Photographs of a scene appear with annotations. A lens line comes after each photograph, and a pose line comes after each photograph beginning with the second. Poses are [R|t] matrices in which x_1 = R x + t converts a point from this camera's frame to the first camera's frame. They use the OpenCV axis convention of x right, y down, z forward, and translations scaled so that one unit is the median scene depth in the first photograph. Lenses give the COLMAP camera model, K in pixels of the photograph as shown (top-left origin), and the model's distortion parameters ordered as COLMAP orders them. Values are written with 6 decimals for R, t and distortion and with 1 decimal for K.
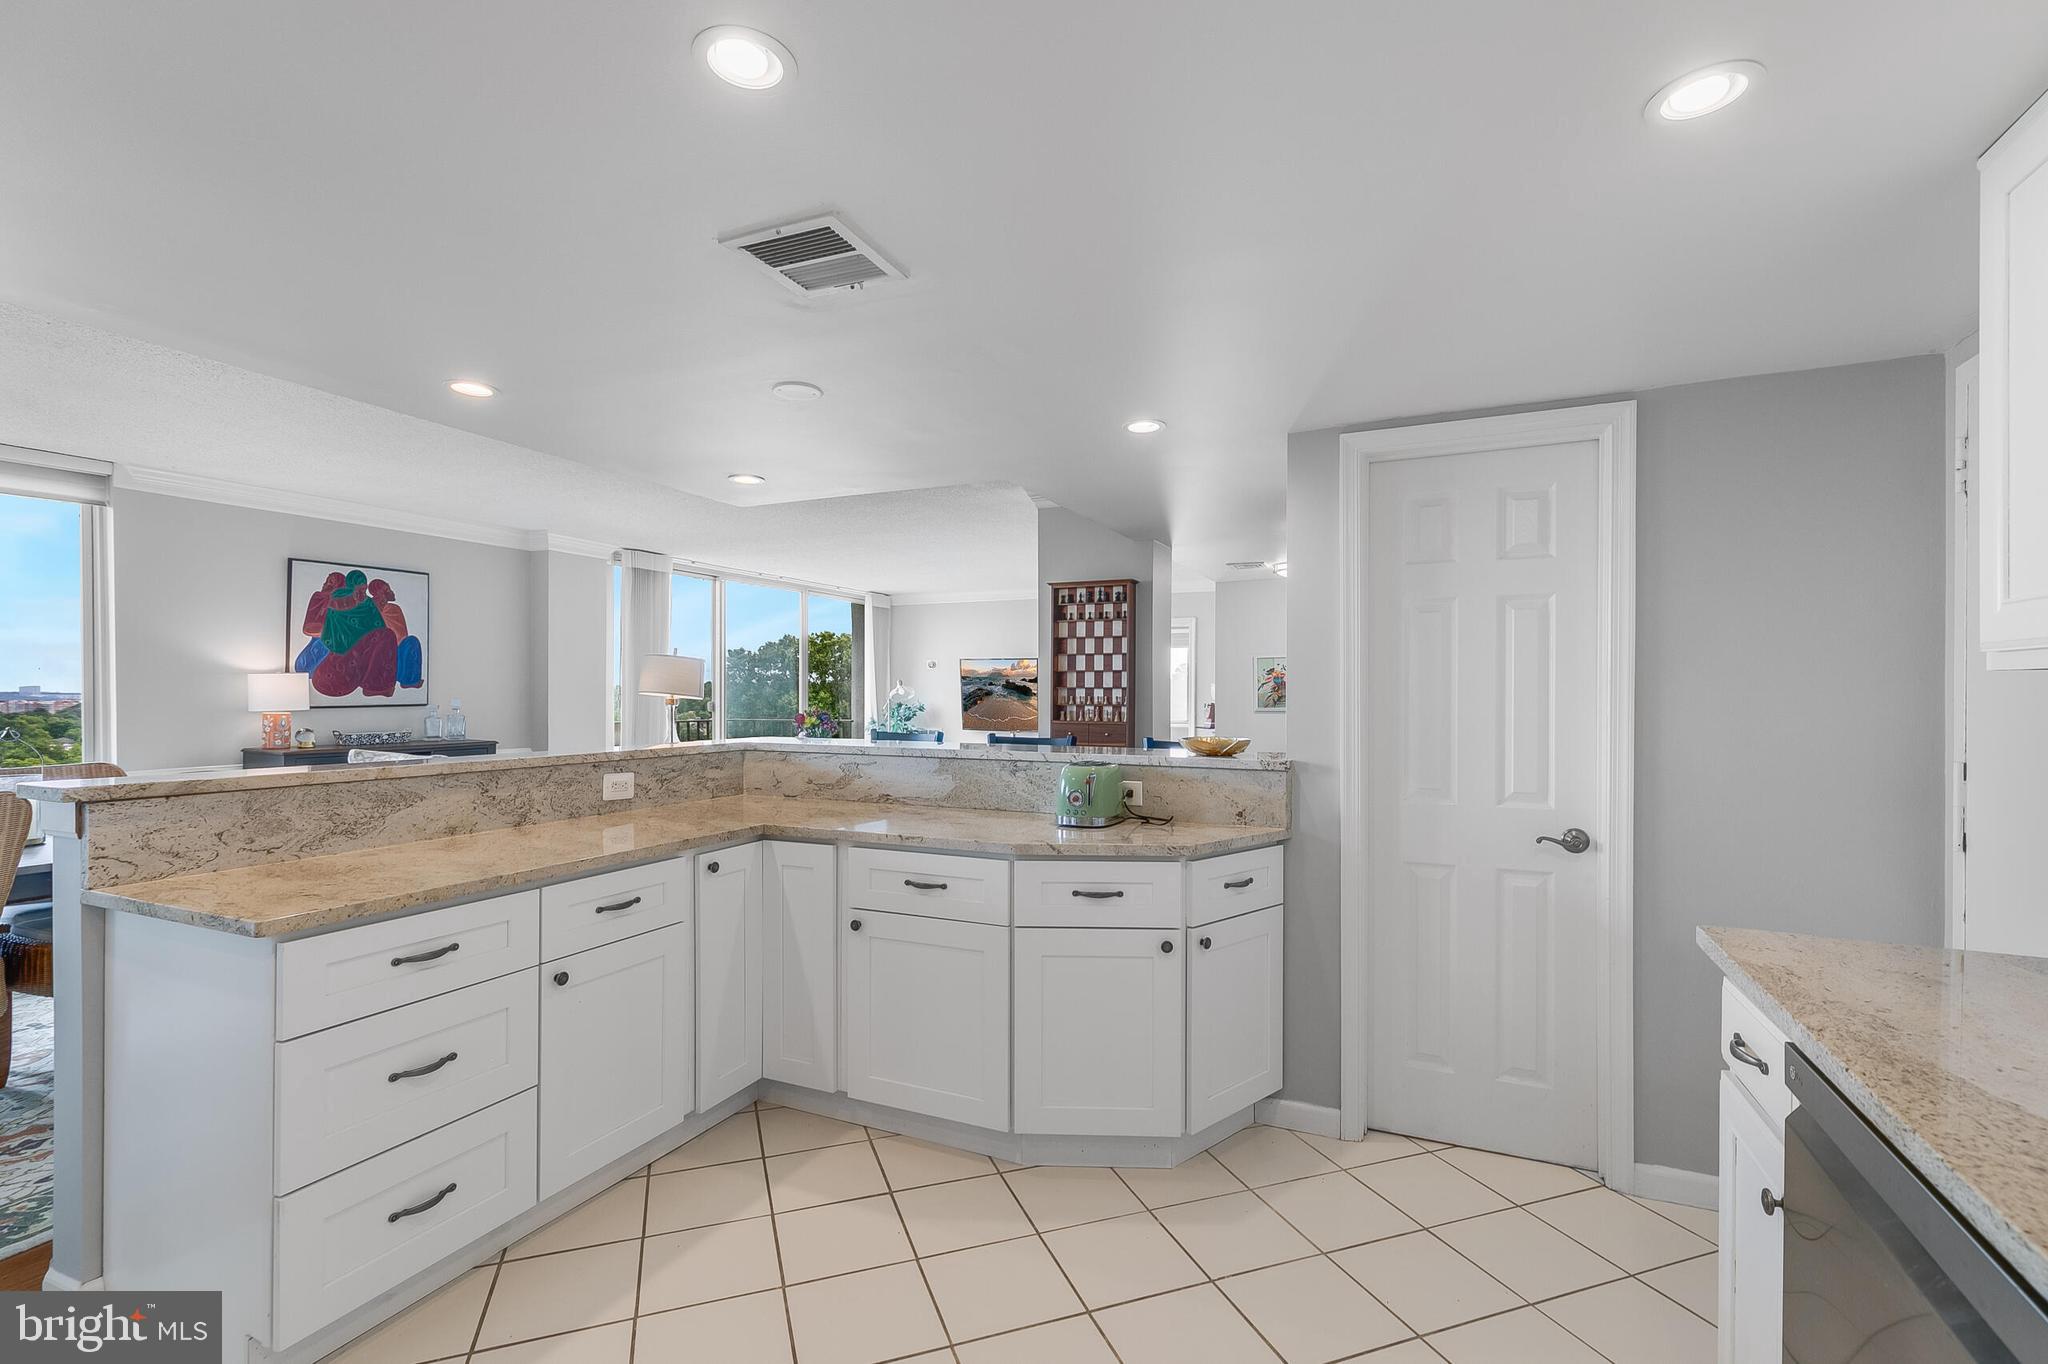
lens RADIAL K [[920.2, 0, 1019.7], [0, 920.2, 690.1], [0, 0, 1]] dist [0.007701, -0.001588]
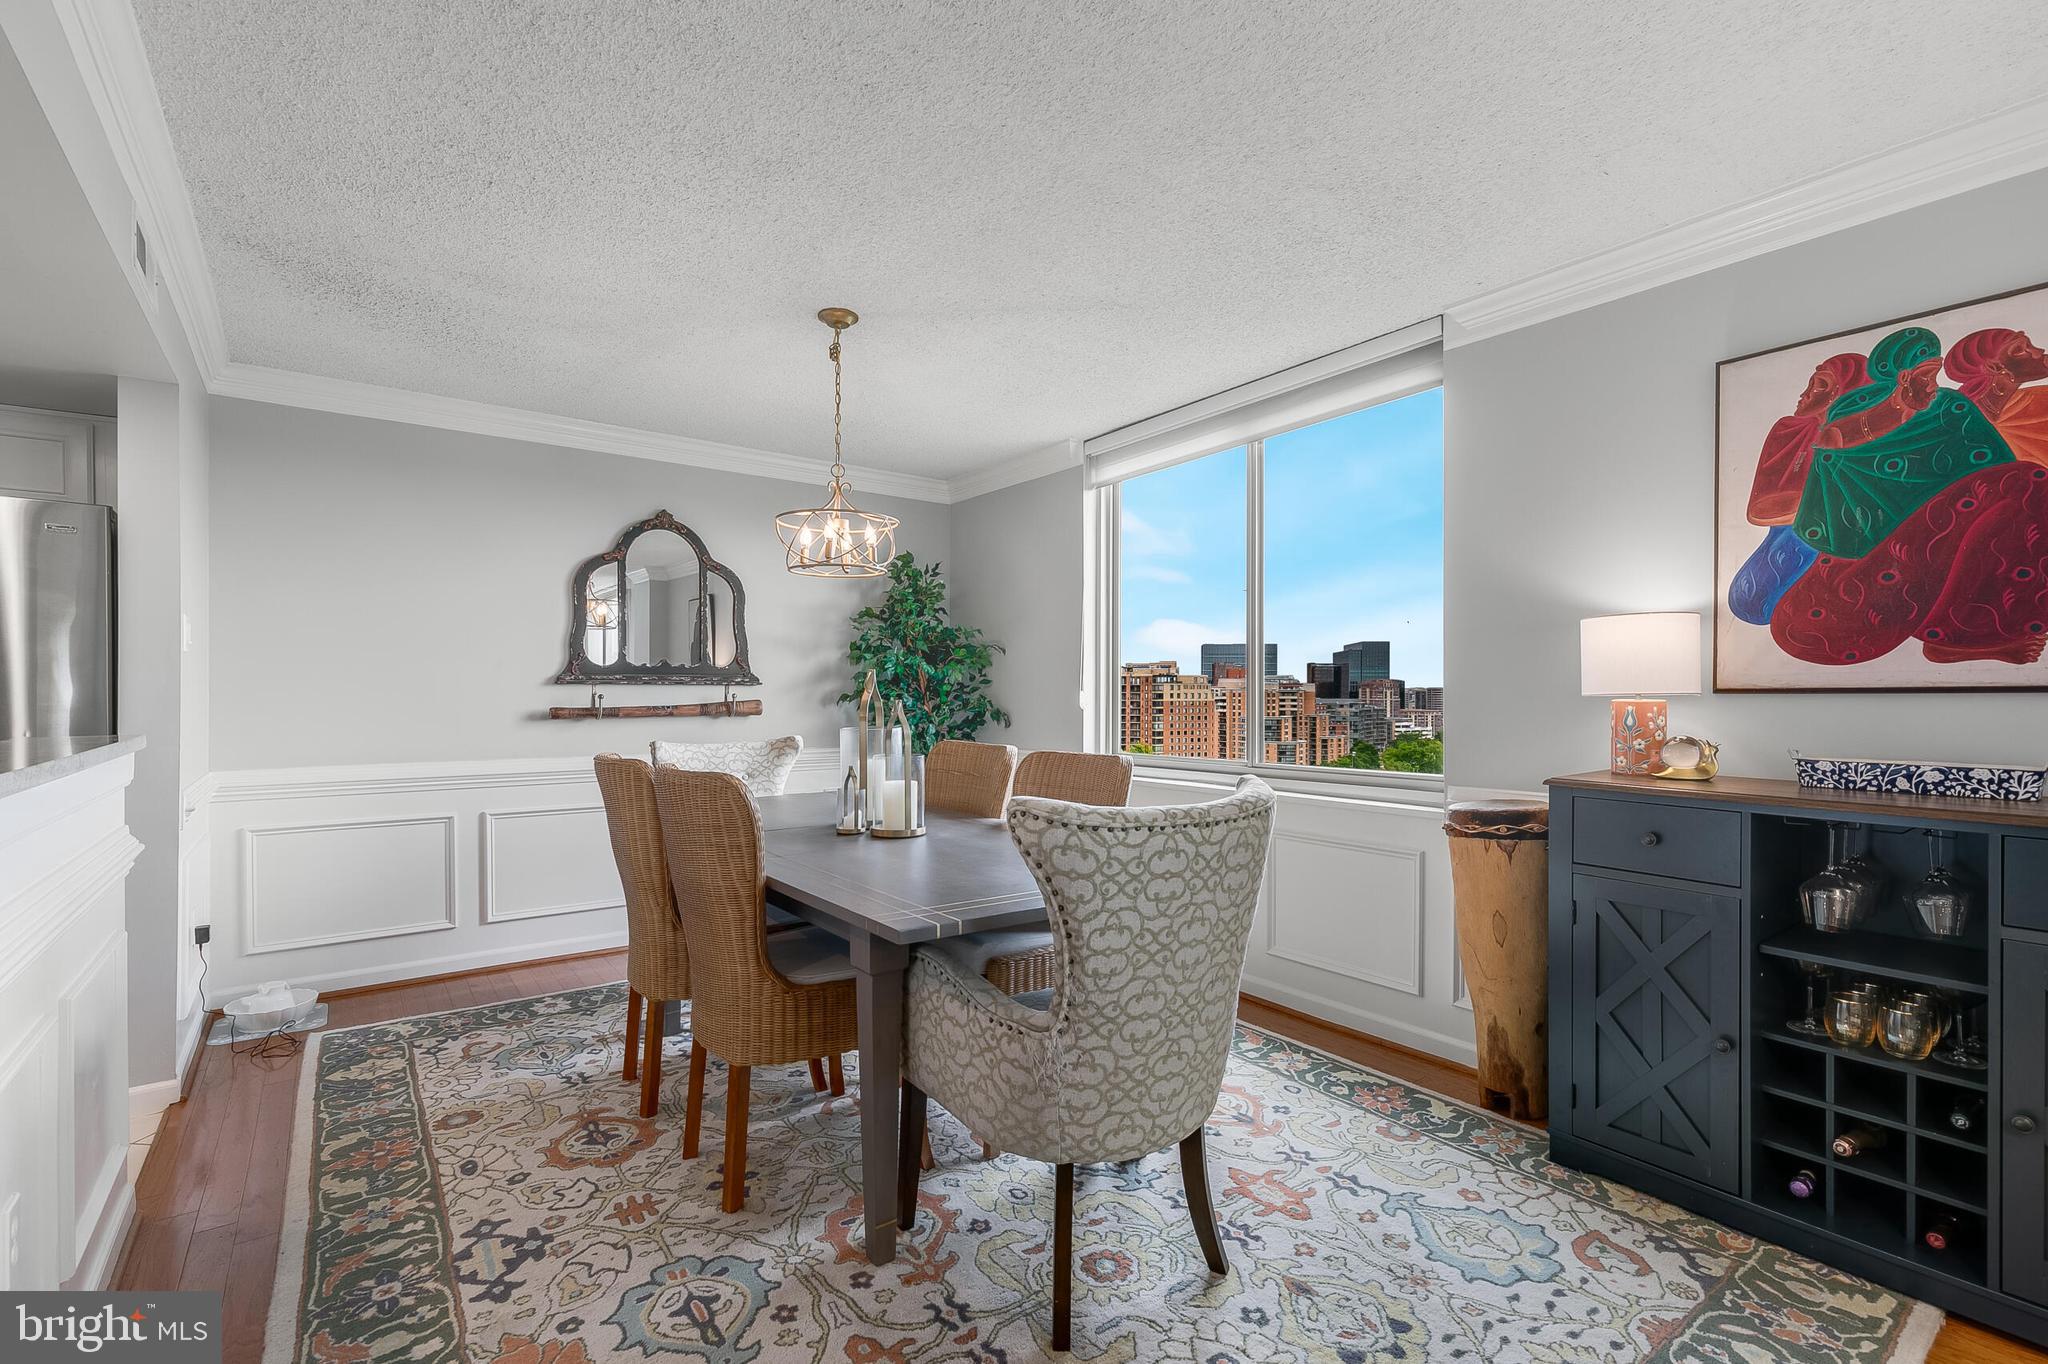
lens RADIAL K [[920.2, 0, 1019.7], [0, 920.2, 690.1], [0, 0, 1]] dist [0.007701, -0.001588]
pose [[-0.474994, -0.000861, -0.879989, -0.245924], [0.002218, 0.999995, -0.002176, 0.020627], [0.879986, -0.002985, -0.474989, 0.997004]]
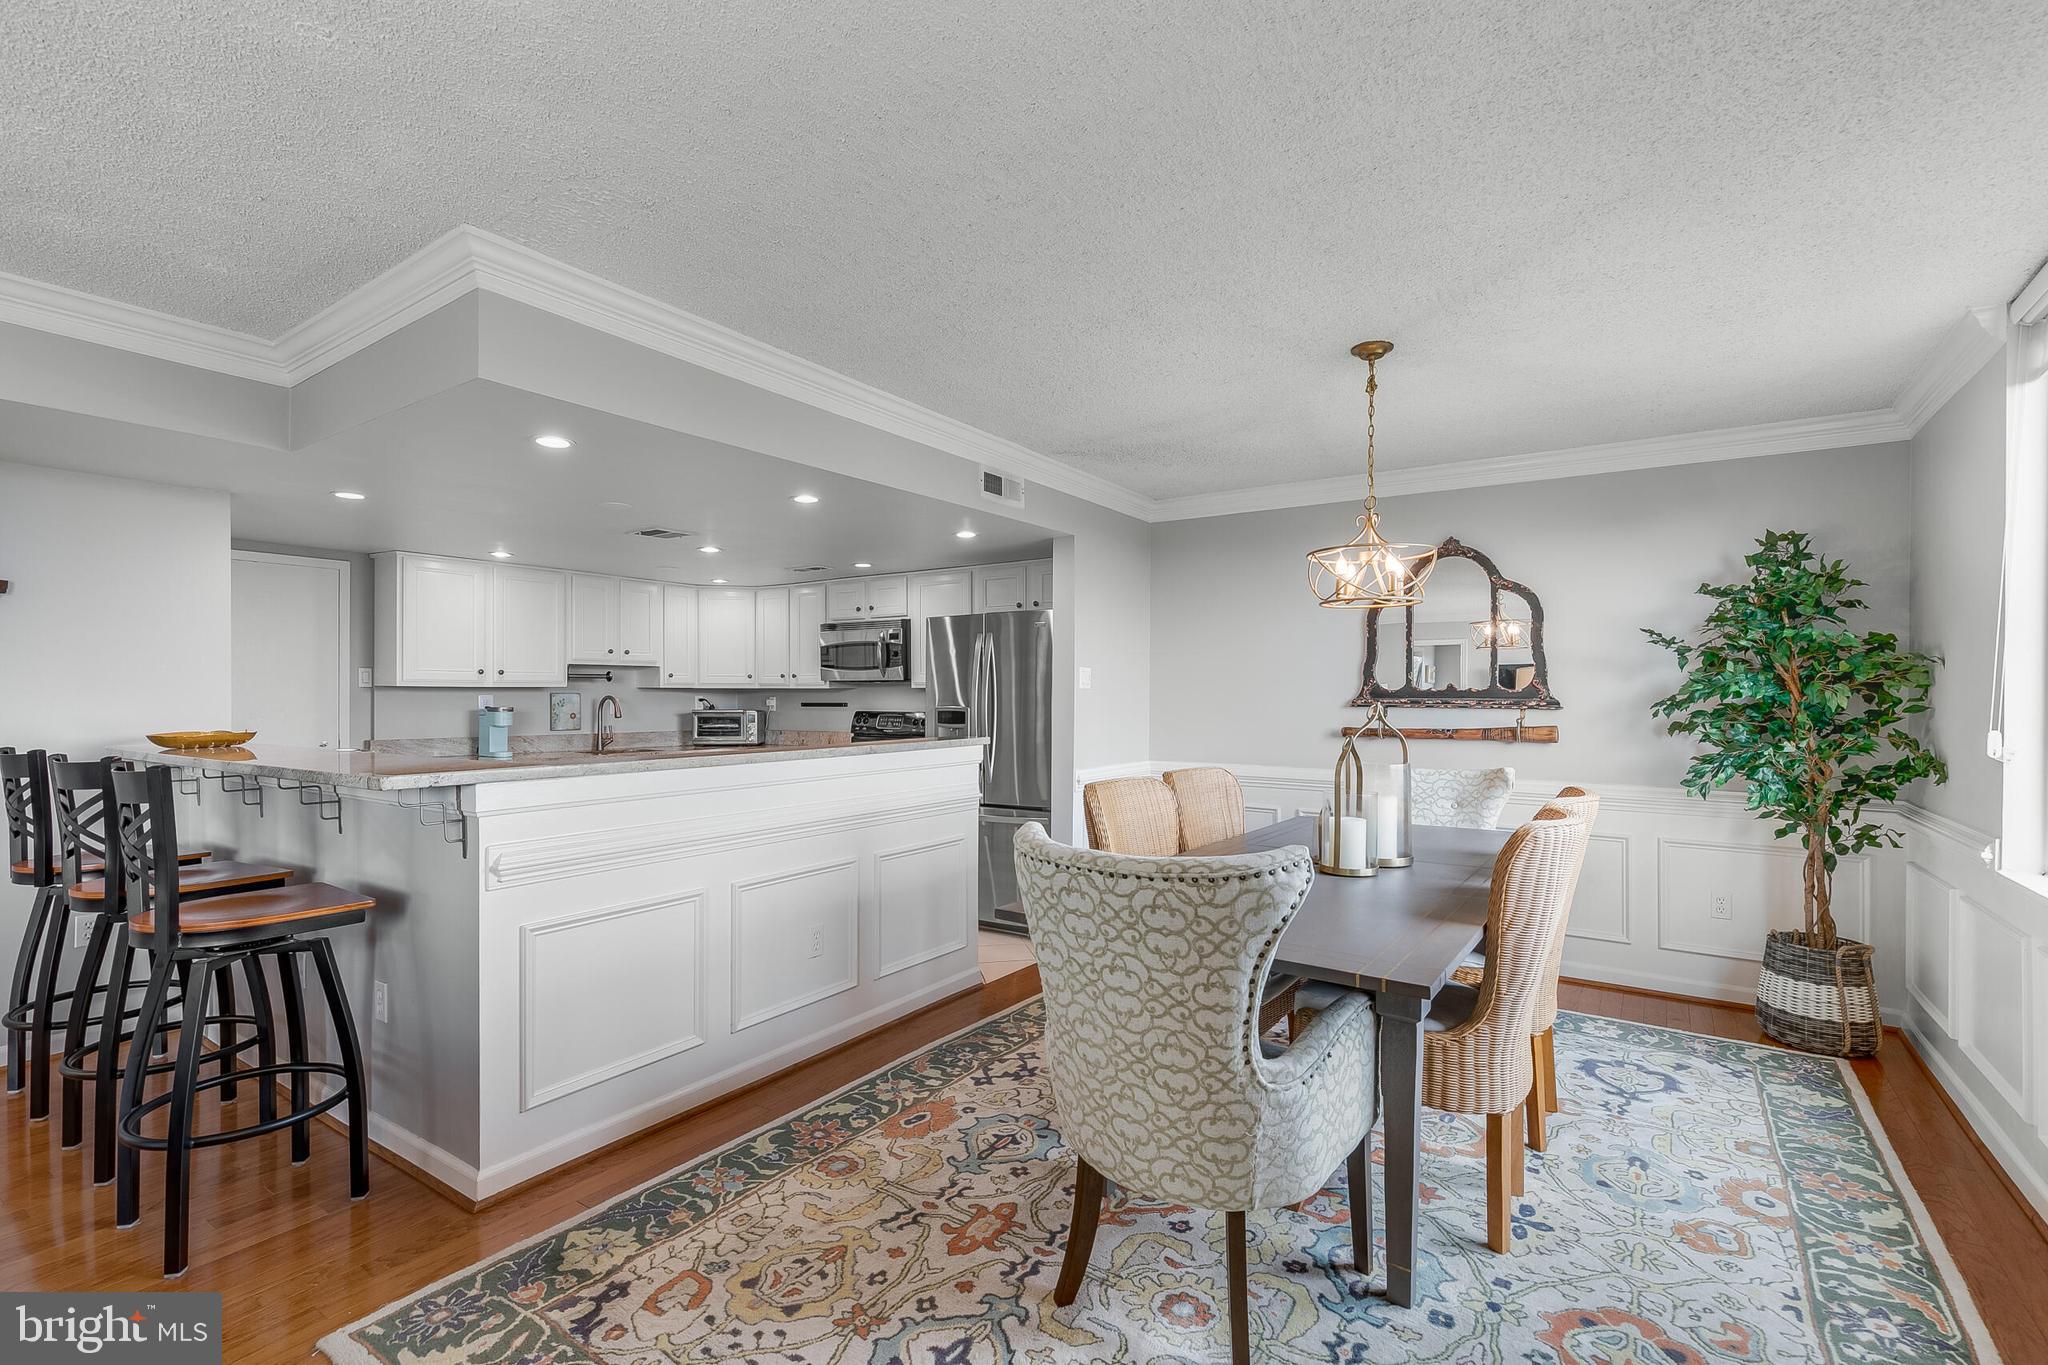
lens RADIAL K [[920.2, 0, 1019.7], [0, 920.2, 690.6], [0, 0, 1]] dist [0.007701, -0.001588]
pose [[-0.985912, -0.003942, 0.167218, -0.611732], [-0.005002, 0.999970, -0.005915, 0.002247], [-0.167190, -0.006668, -0.985902, 1.249832]]
